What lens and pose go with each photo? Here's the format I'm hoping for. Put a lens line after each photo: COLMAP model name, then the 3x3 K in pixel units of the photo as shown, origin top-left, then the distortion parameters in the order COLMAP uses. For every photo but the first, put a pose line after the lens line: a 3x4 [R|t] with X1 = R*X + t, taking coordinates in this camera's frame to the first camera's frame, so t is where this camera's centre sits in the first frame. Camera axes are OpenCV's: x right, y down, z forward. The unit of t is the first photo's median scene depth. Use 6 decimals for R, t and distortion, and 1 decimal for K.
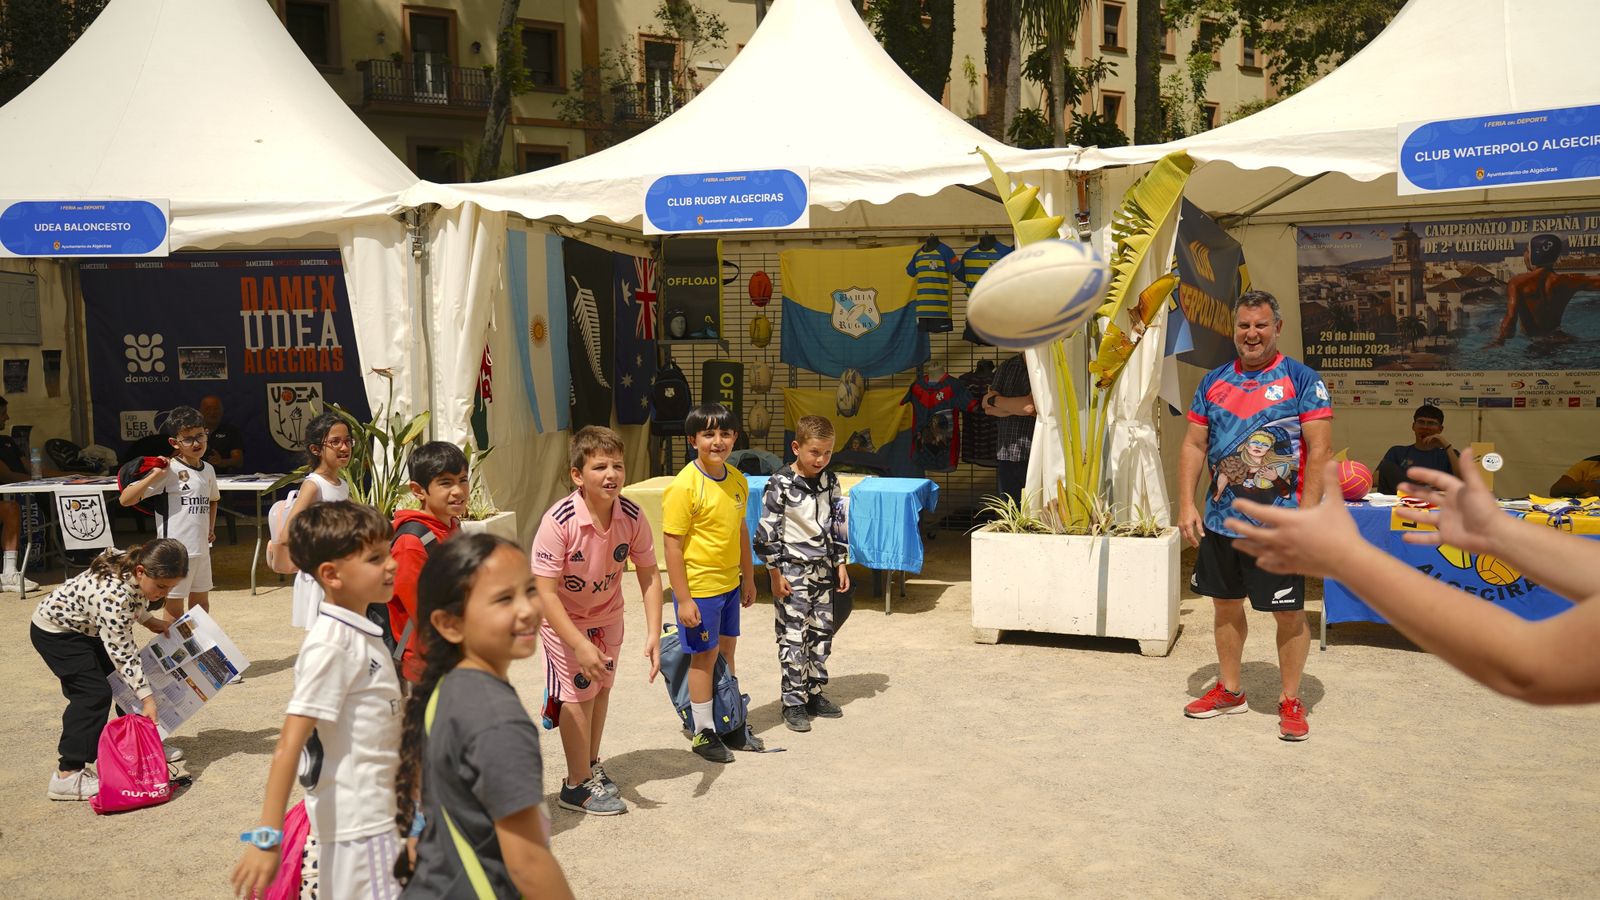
lens RADIAL K [[1239.1, 0, 827.2], [0, 1239.1, 464.7], [0, 0, 1]] dist [-0.004830, -0.004386]
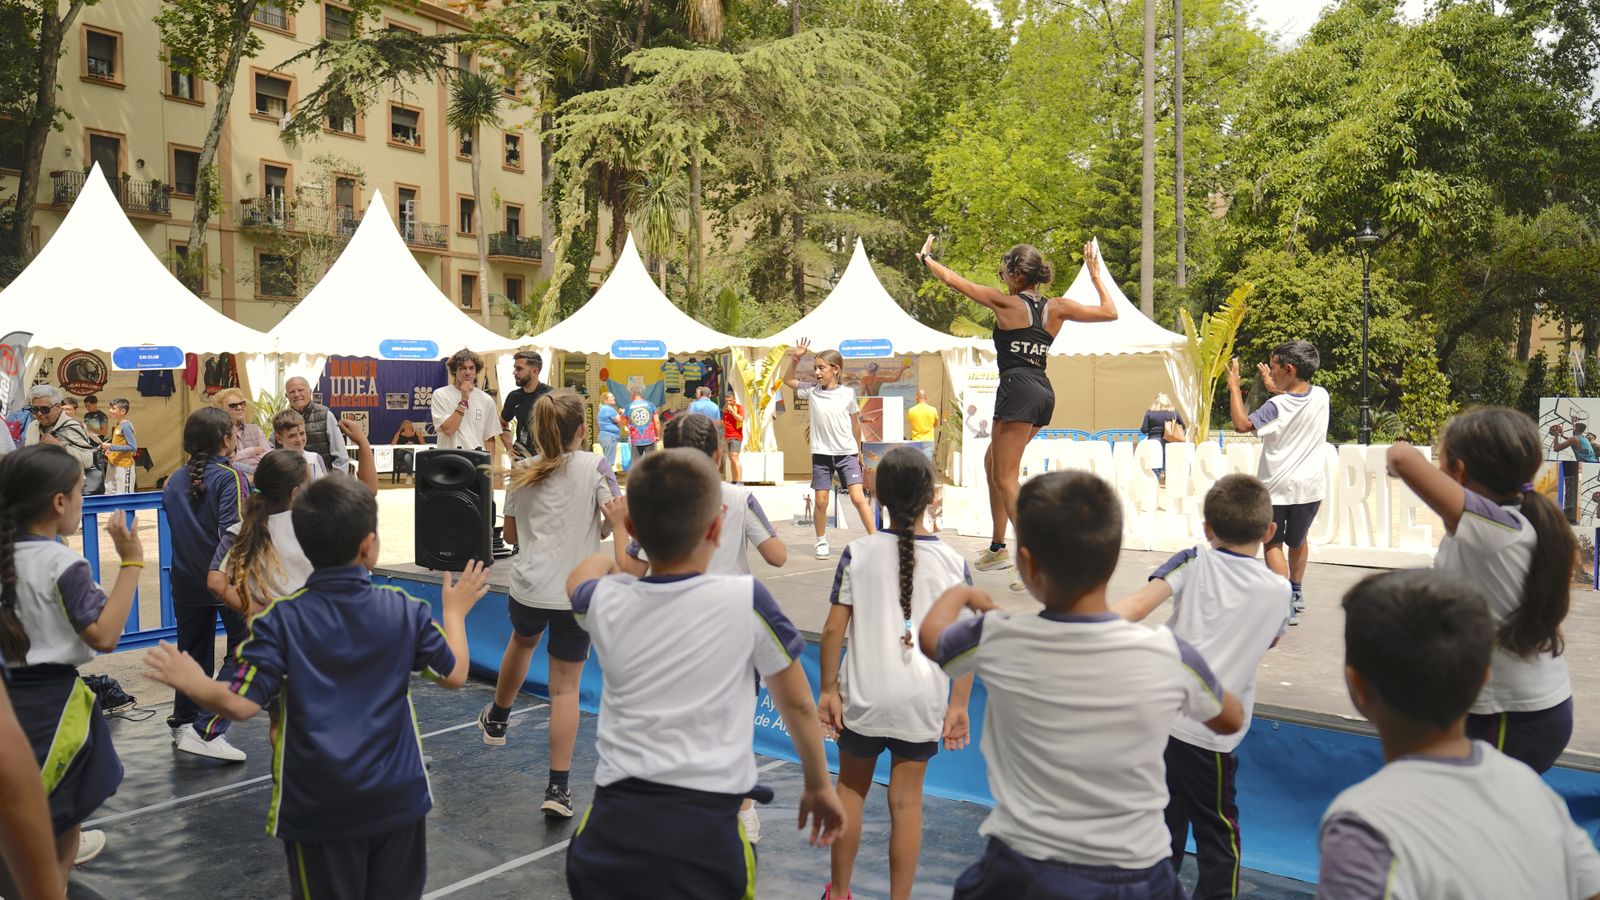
lens RADIAL K [[1251.0, 0, 800.0], [0, 1251.0, 450.0], [0, 0, 1]] dist [-0.029461, -0.000435]
pose [[0.895102, -0.002203, 0.445857, -0.700795], [0.030067, 0.998010, -0.055431, 0.138995], [-0.444847, 0.063022, 0.893386, -1.217780]]
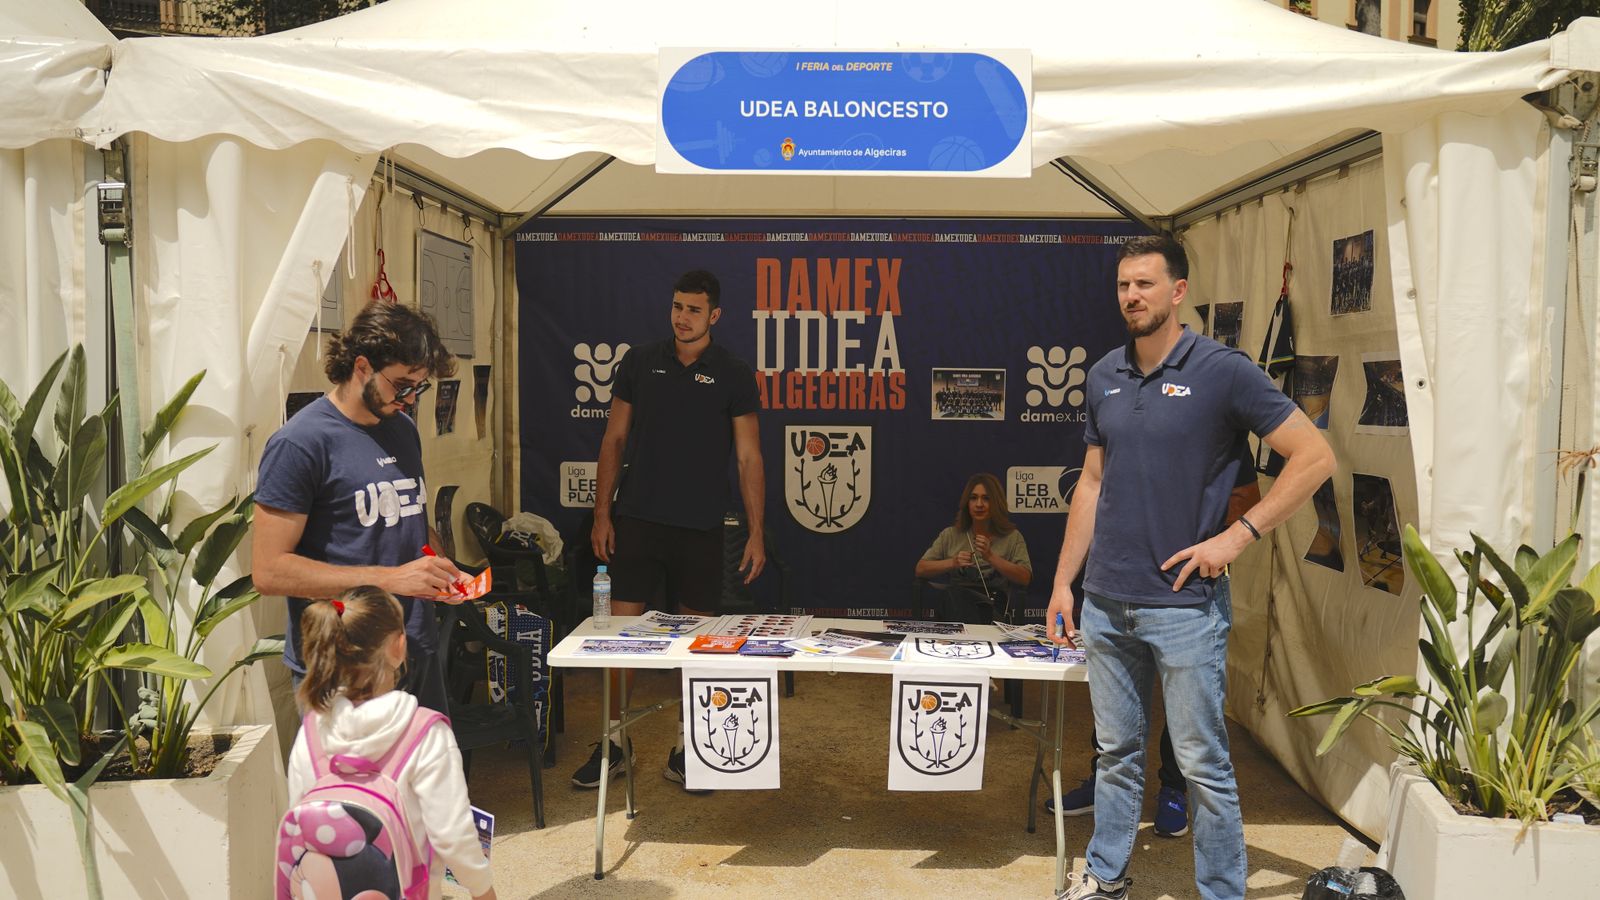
lens RADIAL K [[1251.0, 0, 800.0], [0, 1251.0, 450.0], [0, 0, 1]] dist [-0.029461, -0.000435]
pose [[0.992129, 0.034141, -0.120477, -0.369793], [-0.037319, 0.999010, -0.024223, -0.038040], [0.119531, 0.028528, 0.992420, 0.365740]]
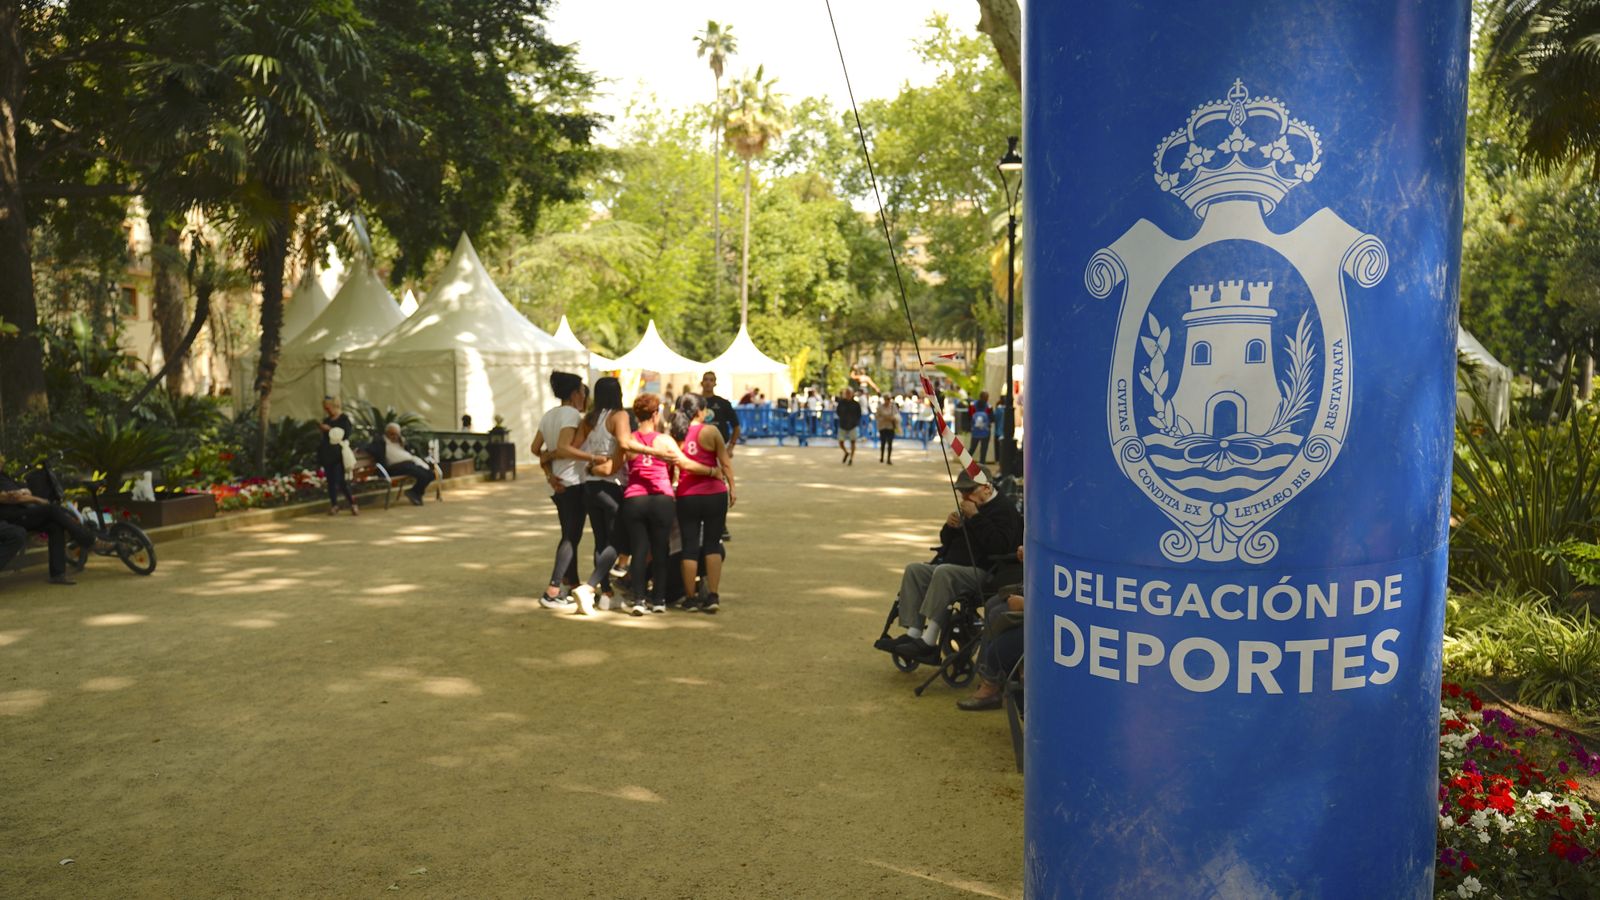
lens RADIAL K [[1328.2, 0, 800.0], [0, 1328.2, 450.0], [0, 0, 1]] dist [-0.014106, -0.000793]
pose [[0.538939, -0.018017, 0.842152, -3.911884], [0.073897, 0.996928, -0.025962, 0.375791], [-0.839097, 0.076225, 0.538615, -2.755046]]
